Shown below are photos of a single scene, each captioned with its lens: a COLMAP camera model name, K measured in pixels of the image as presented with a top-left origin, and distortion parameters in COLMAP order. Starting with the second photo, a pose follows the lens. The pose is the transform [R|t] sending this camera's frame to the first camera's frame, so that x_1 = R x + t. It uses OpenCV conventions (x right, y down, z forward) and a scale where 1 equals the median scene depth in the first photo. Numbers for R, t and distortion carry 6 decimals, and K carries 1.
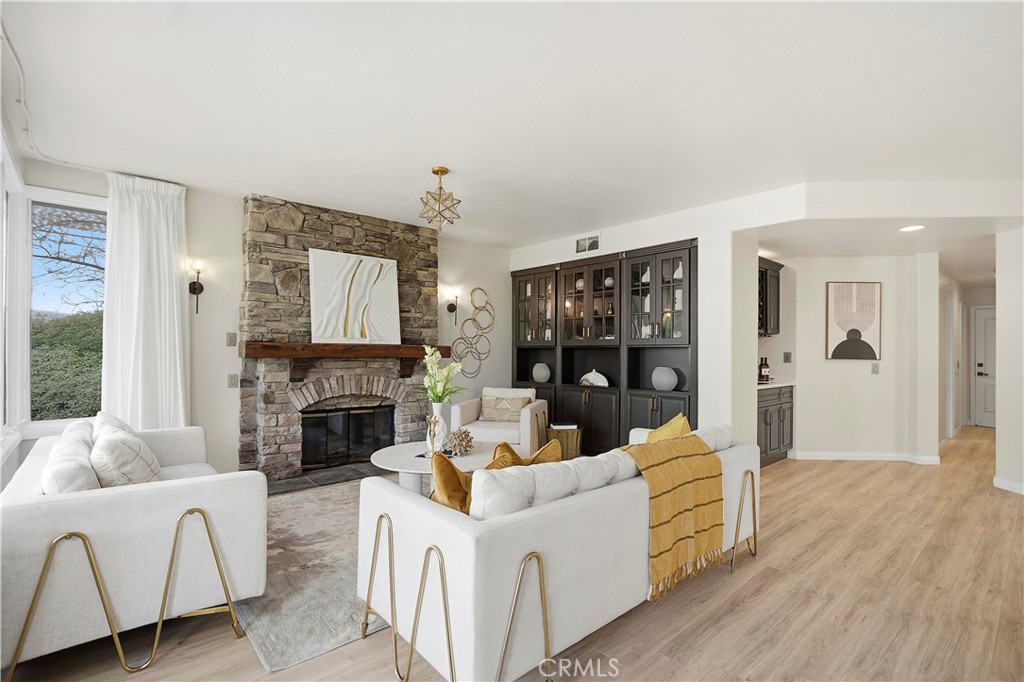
lens RADIAL K [[466.1, 0, 510.2], [0, 466.1, 359.2], [0, 0, 1]] dist [-0.012699, 0.004975]
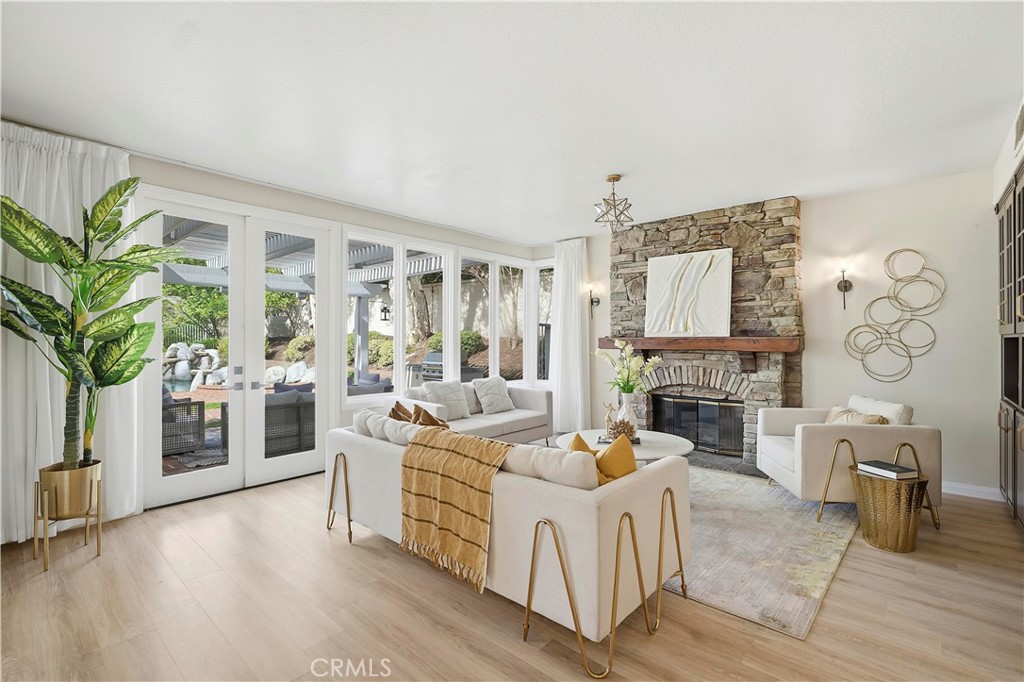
lens RADIAL K [[466.1, 0, 519.3], [0, 466.1, 336.6], [0, 0, 1]] dist [-0.012699, 0.004975]
pose [[0.132159, -0.012669, -0.991148, 0.622991], [-0.015597, 0.999768, -0.014859, -0.010946], [0.991106, 0.017422, 0.131931, 0.446593]]
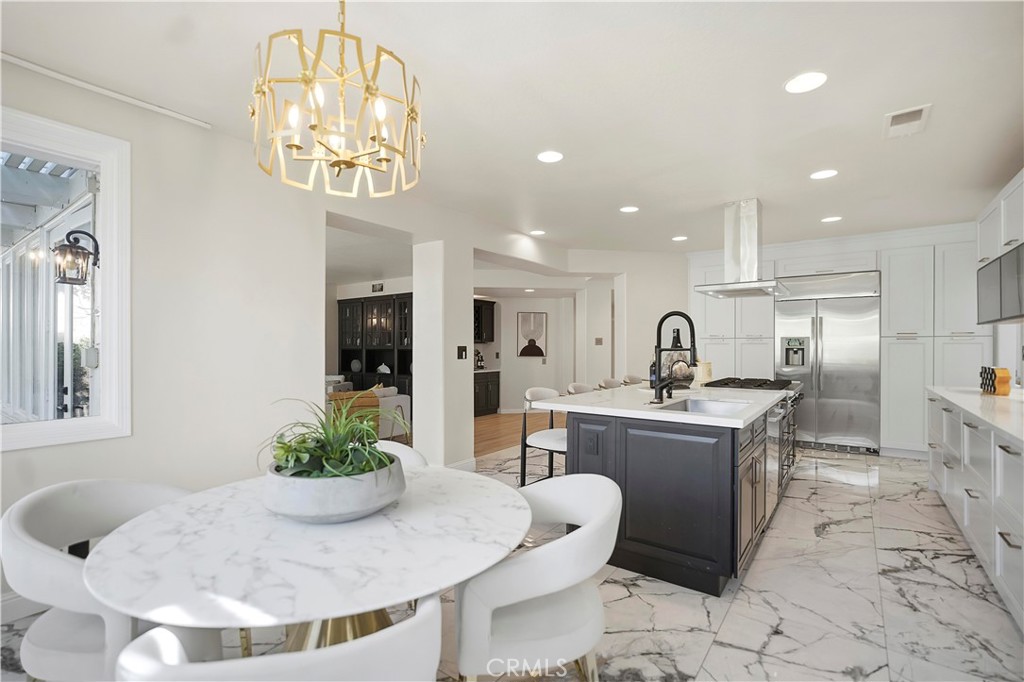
lens RADIAL K [[466.1, 0, 510.9], [0, 466.1, 349.4], [0, 0, 1]] dist [-0.012699, 0.004975]
pose [[0.977215, -0.005741, 0.212174, 0.295948], [0.007915, 0.999925, -0.009399, -0.009554], [-0.212104, 0.010864, 0.977187, -0.764922]]
